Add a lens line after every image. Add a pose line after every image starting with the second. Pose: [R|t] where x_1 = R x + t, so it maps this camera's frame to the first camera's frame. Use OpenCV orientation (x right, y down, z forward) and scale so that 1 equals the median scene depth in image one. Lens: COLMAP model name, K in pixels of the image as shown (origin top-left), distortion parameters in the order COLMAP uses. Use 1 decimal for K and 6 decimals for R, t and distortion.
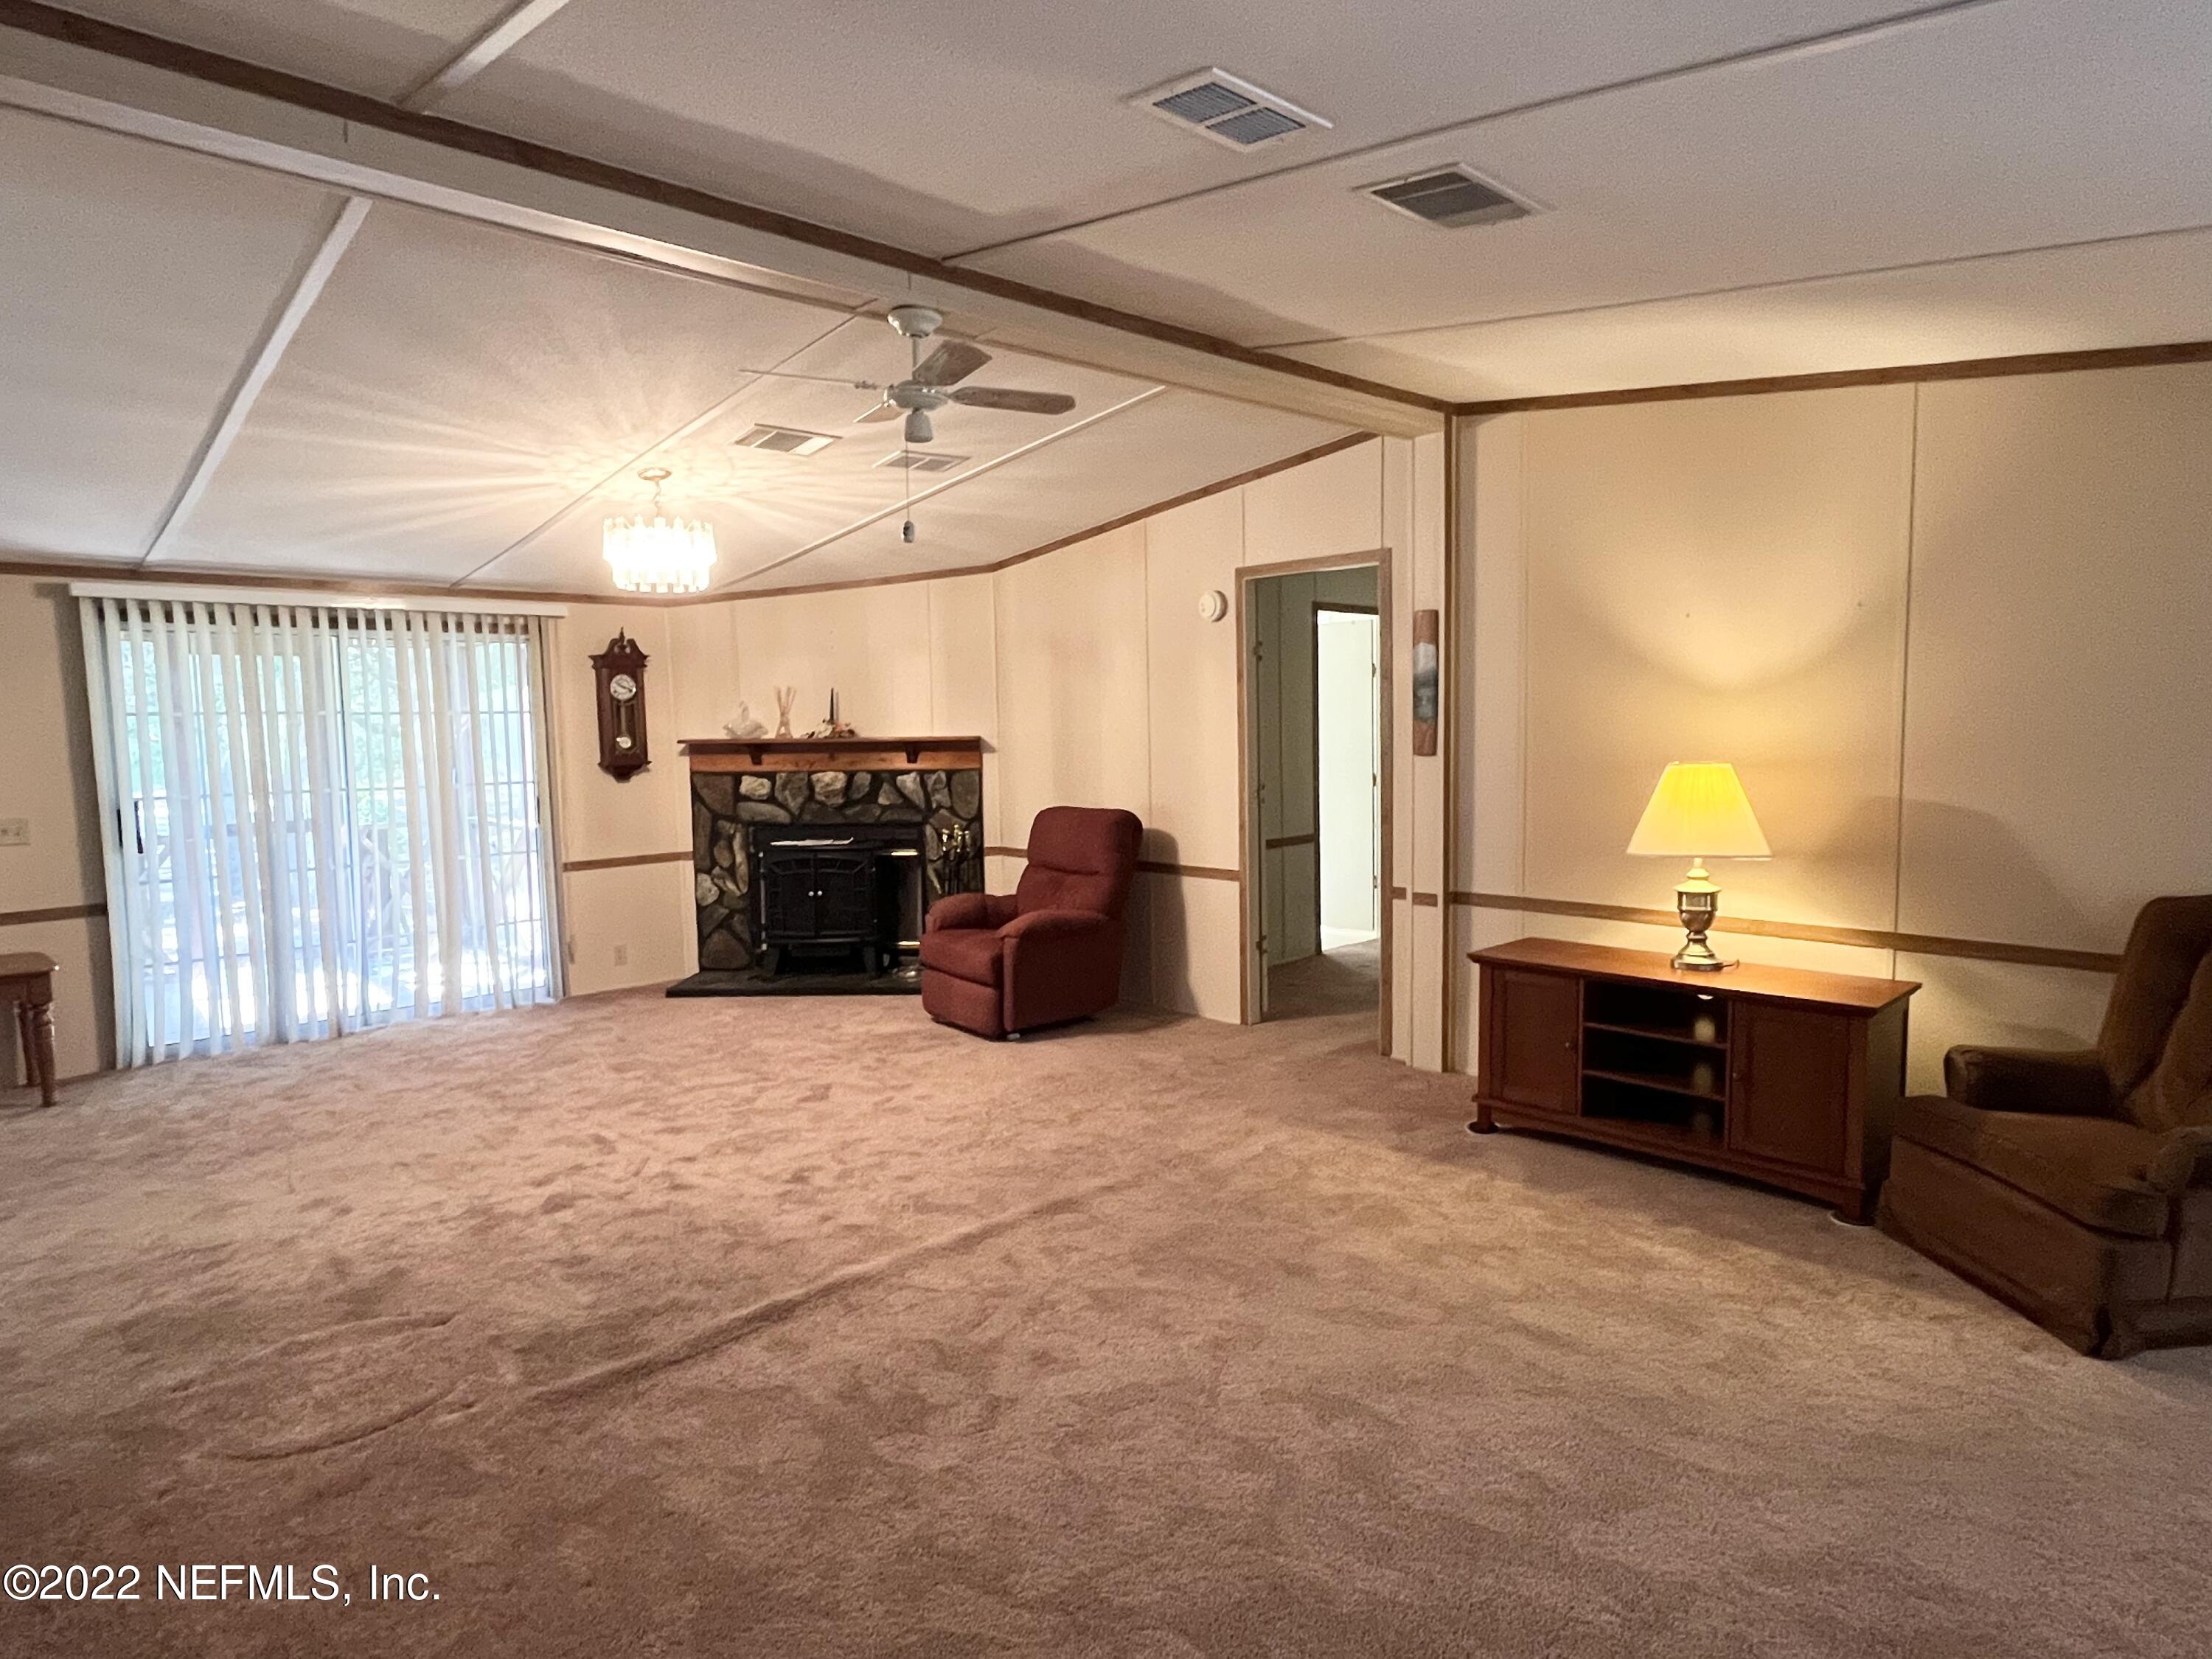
lens RADIAL K [[1369.6, 0, 1192.5], [0, 1369.6, 827.9], [0, 0, 1]] dist [0.003753, 0.000590]
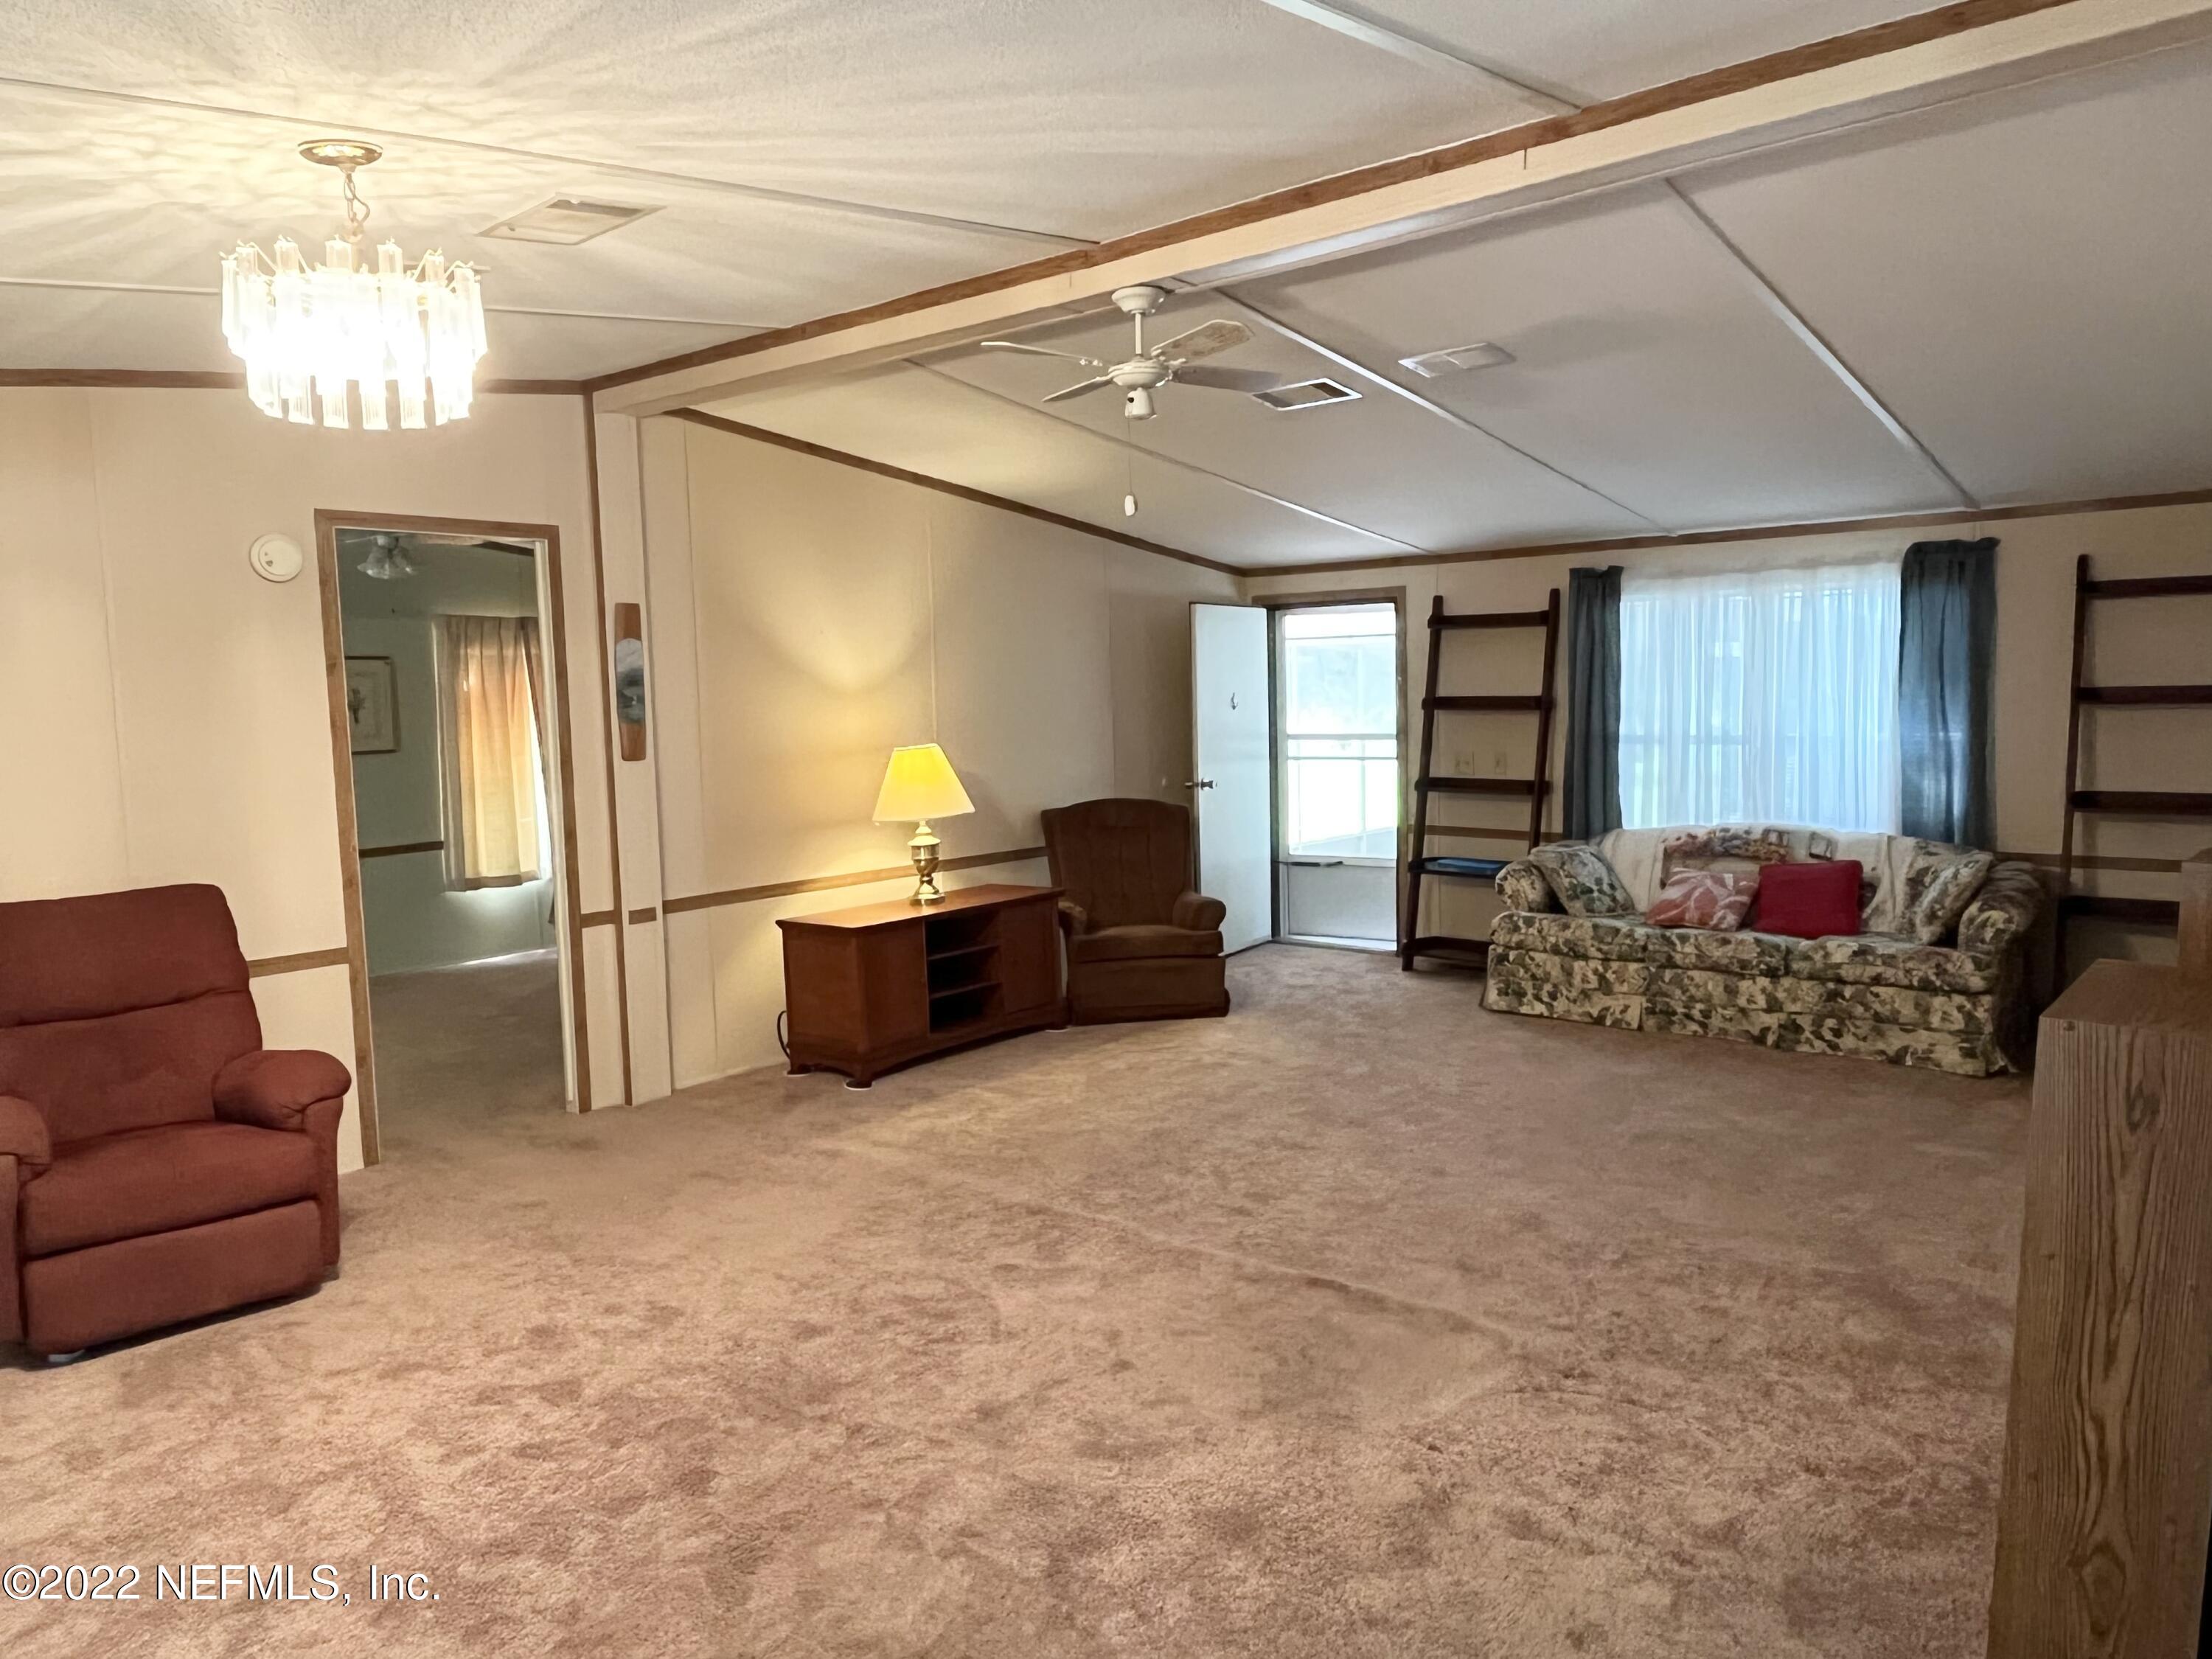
lens RADIAL K [[1369.6, 0, 1192.5], [0, 1369.6, 827.9], [0, 0, 1]] dist [0.003753, 0.000590]
pose [[-0.112465, -0.079304, 0.990486, -0.847070], [0.113740, 0.989231, 0.092118, -0.053647], [-0.987125, 0.123018, -0.102234, 0.777133]]
